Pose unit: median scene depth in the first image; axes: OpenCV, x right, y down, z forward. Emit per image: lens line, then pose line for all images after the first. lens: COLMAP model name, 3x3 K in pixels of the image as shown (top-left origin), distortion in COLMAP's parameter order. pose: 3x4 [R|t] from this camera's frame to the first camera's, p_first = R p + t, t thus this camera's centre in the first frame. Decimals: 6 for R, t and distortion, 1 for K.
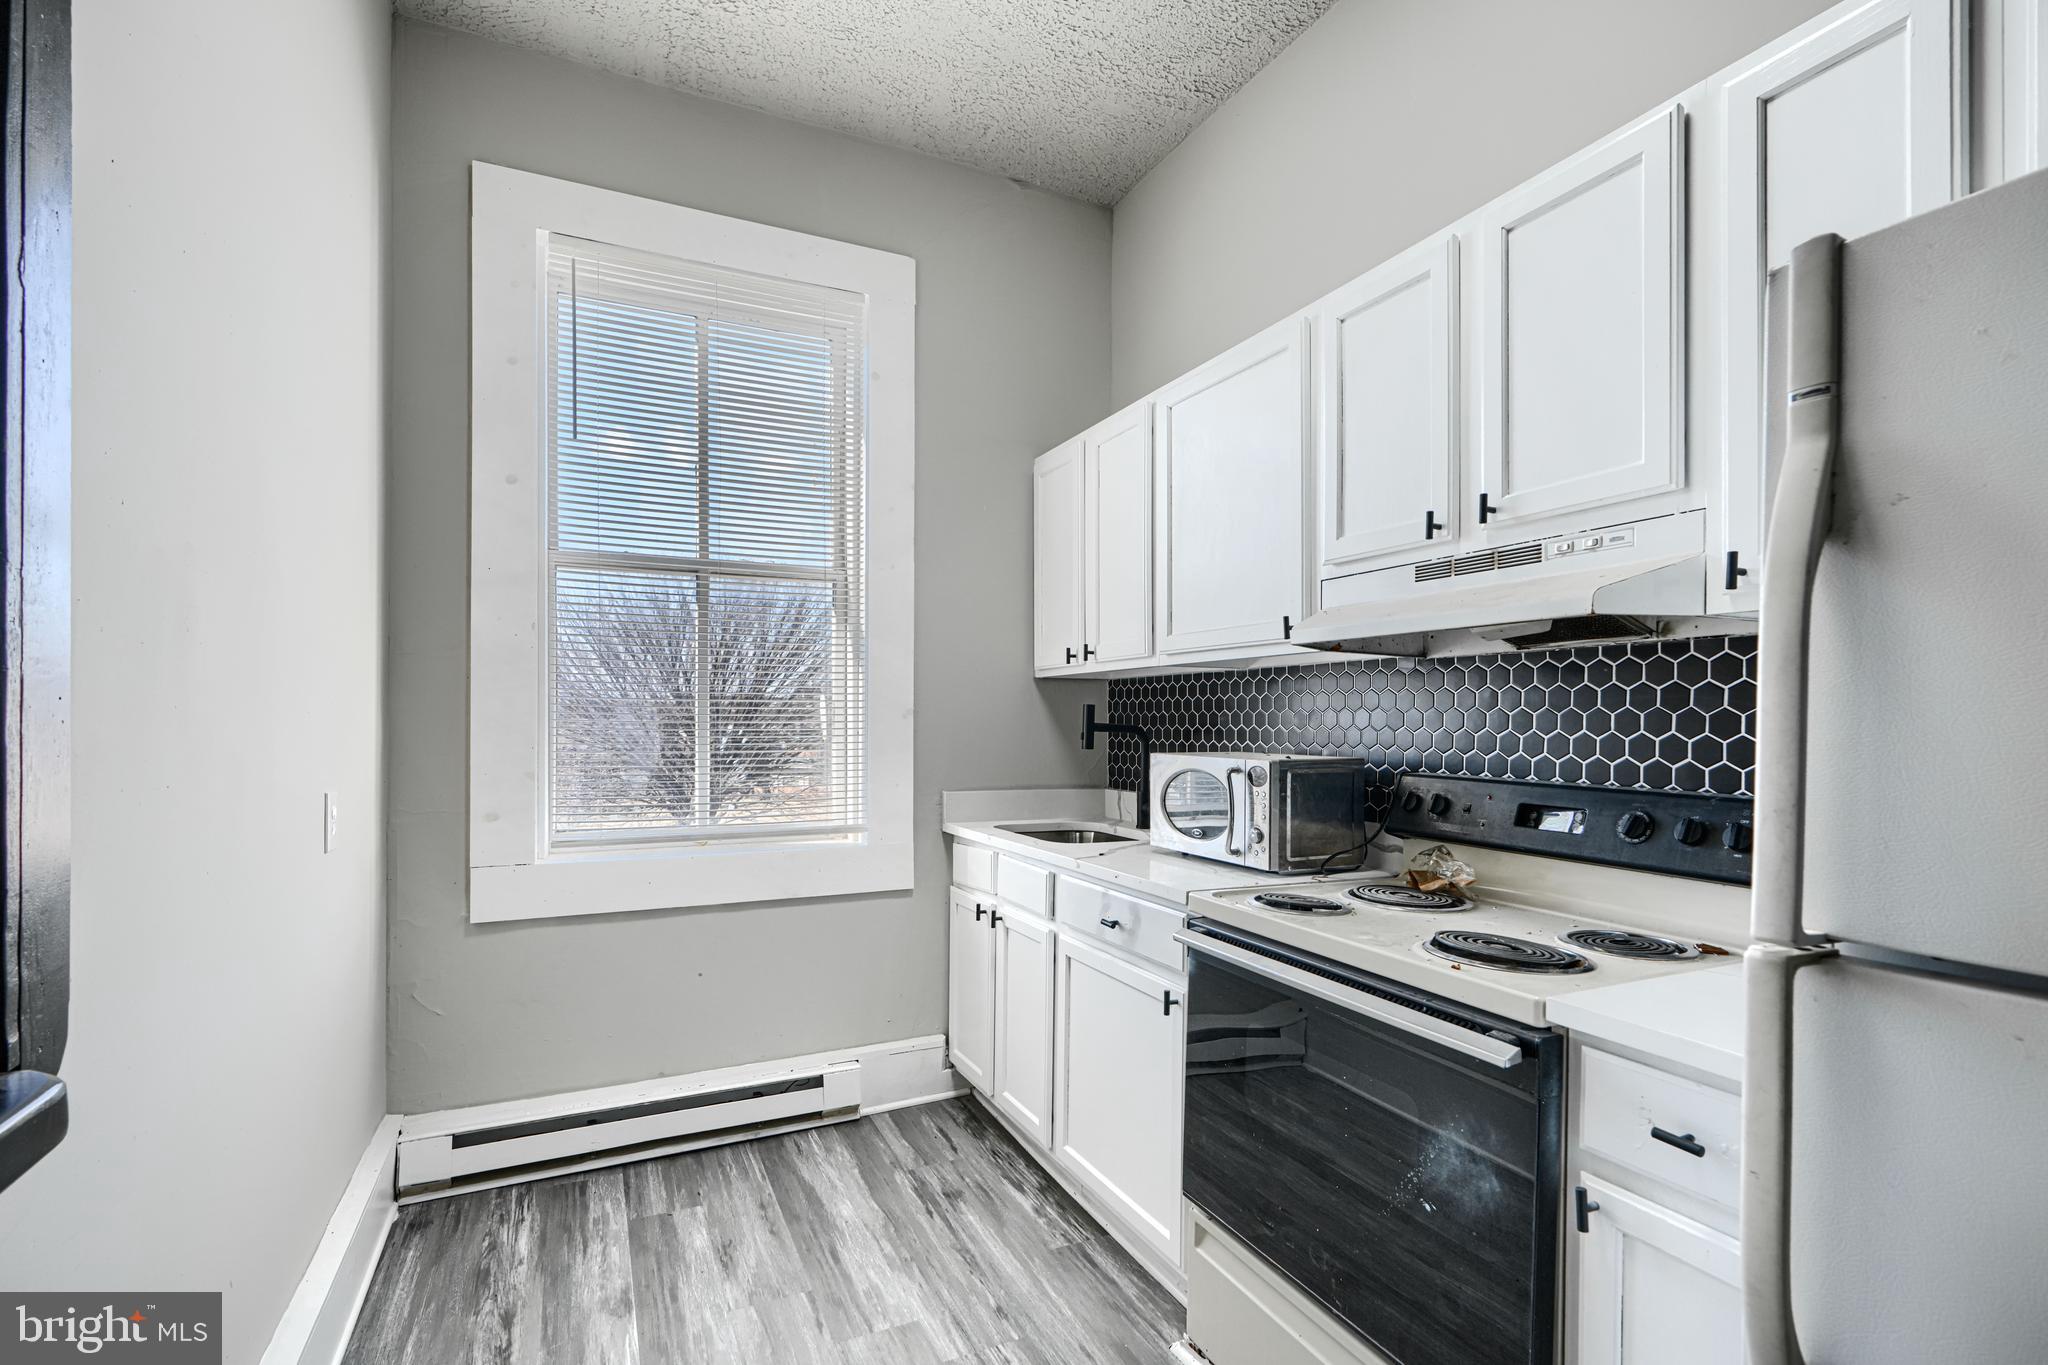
lens RADIAL K [[926.0, 0, 1011.2], [0, 926.0, 722.5], [0, 0, 1]] dist [-0.001676, 0.000011]
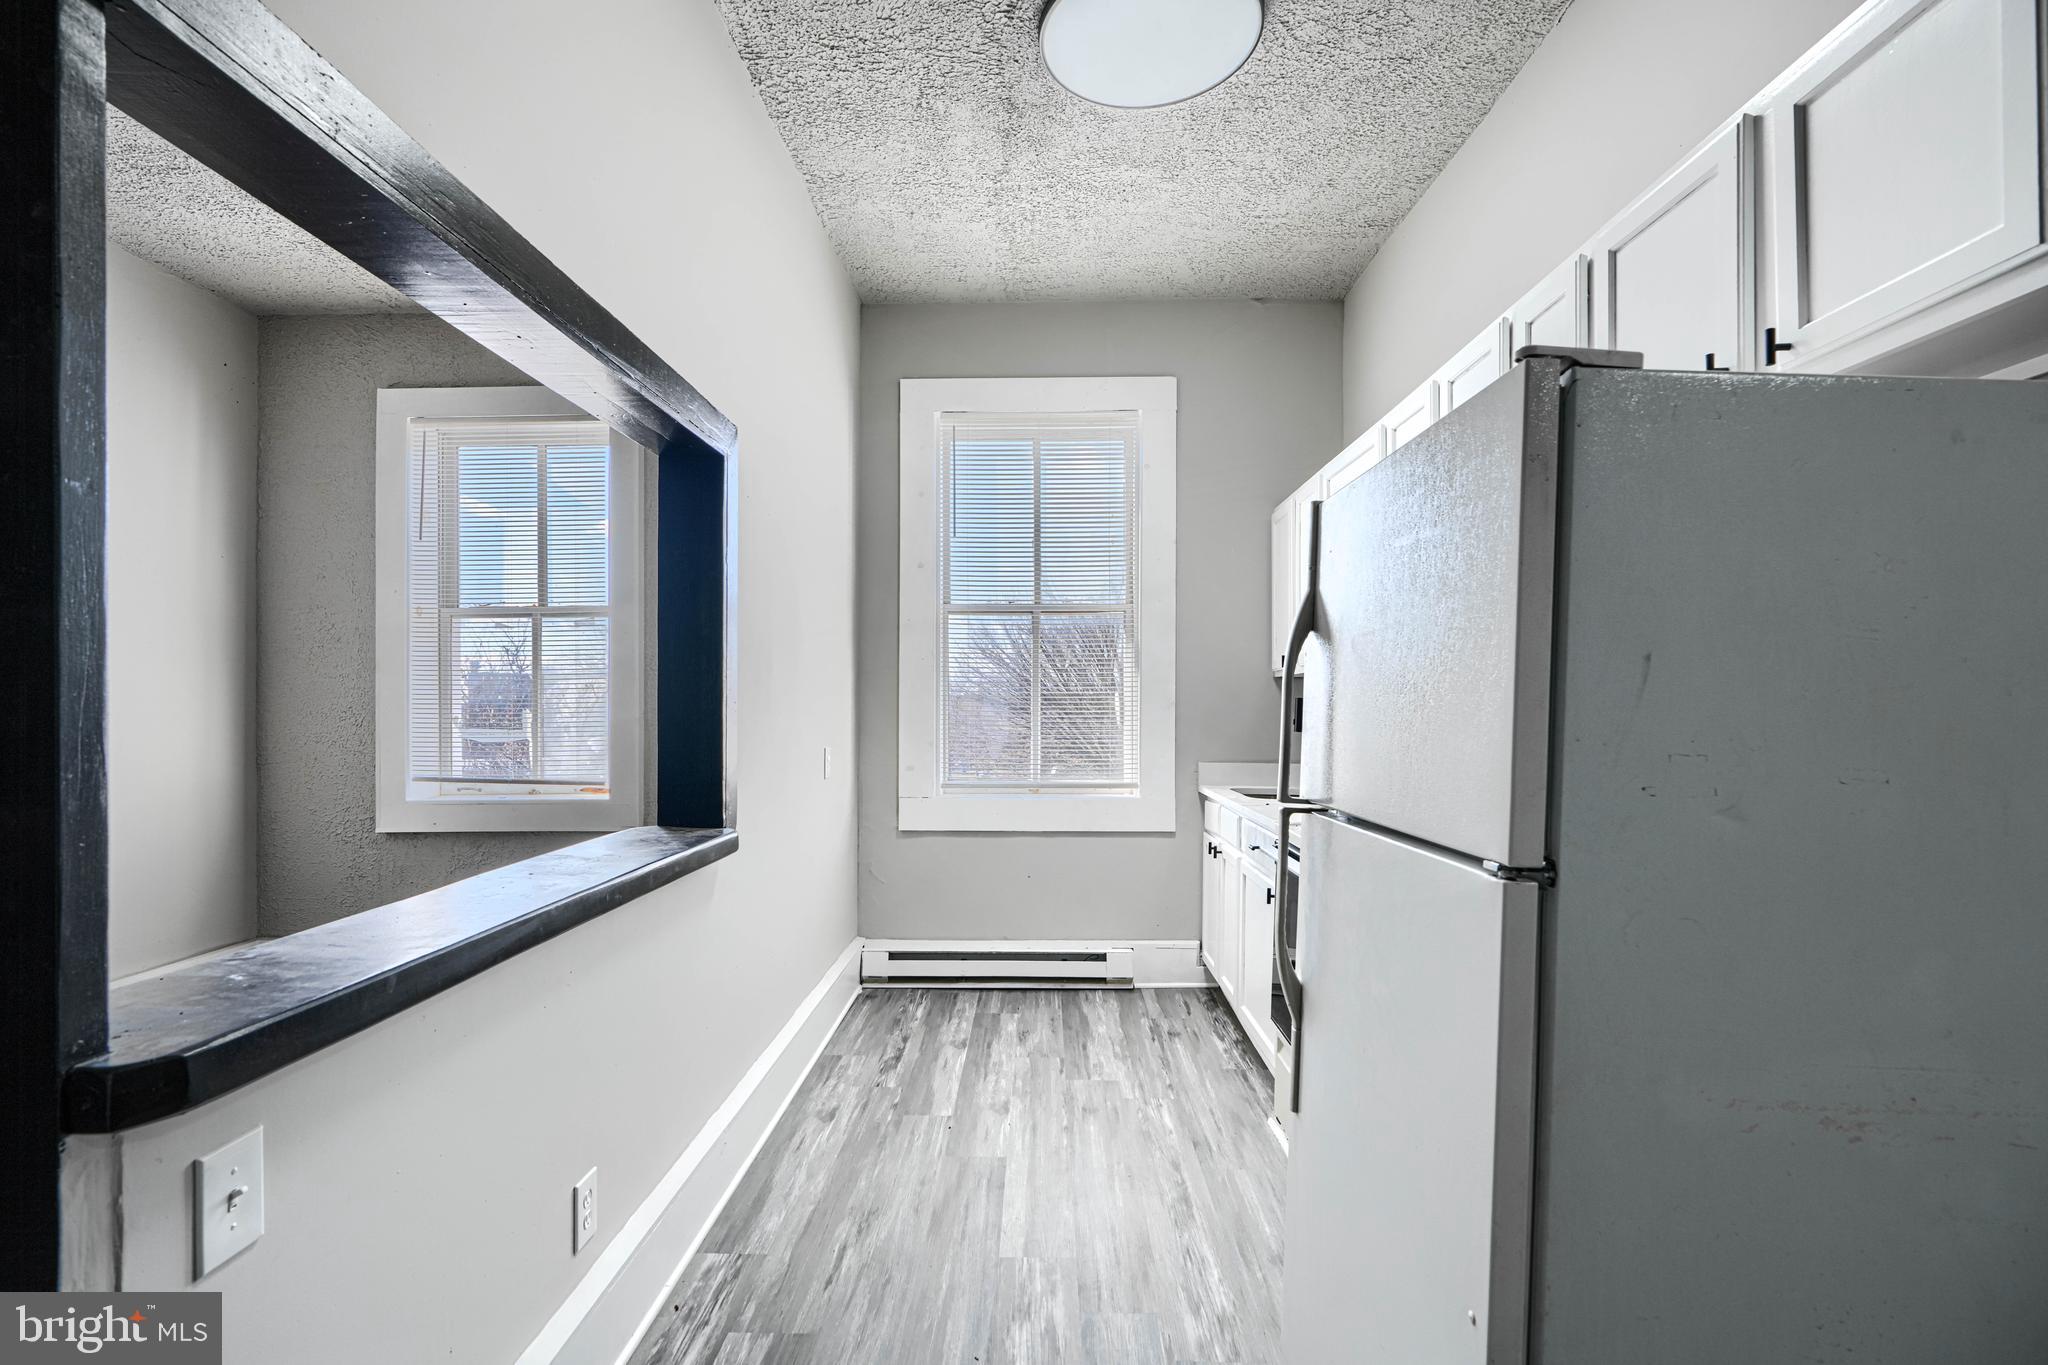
lens RADIAL K [[926.0, 0, 1019.8], [0, 926.0, 712.6], [0, 0, 1]] dist [-0.001676, 0.000011]
pose [[0.894647, -0.000109, -0.446773, 0.363233], [-0.000010, 1.000000, -0.000263, 0.001628], [0.446773, 0.000239, 0.894647, -0.408614]]
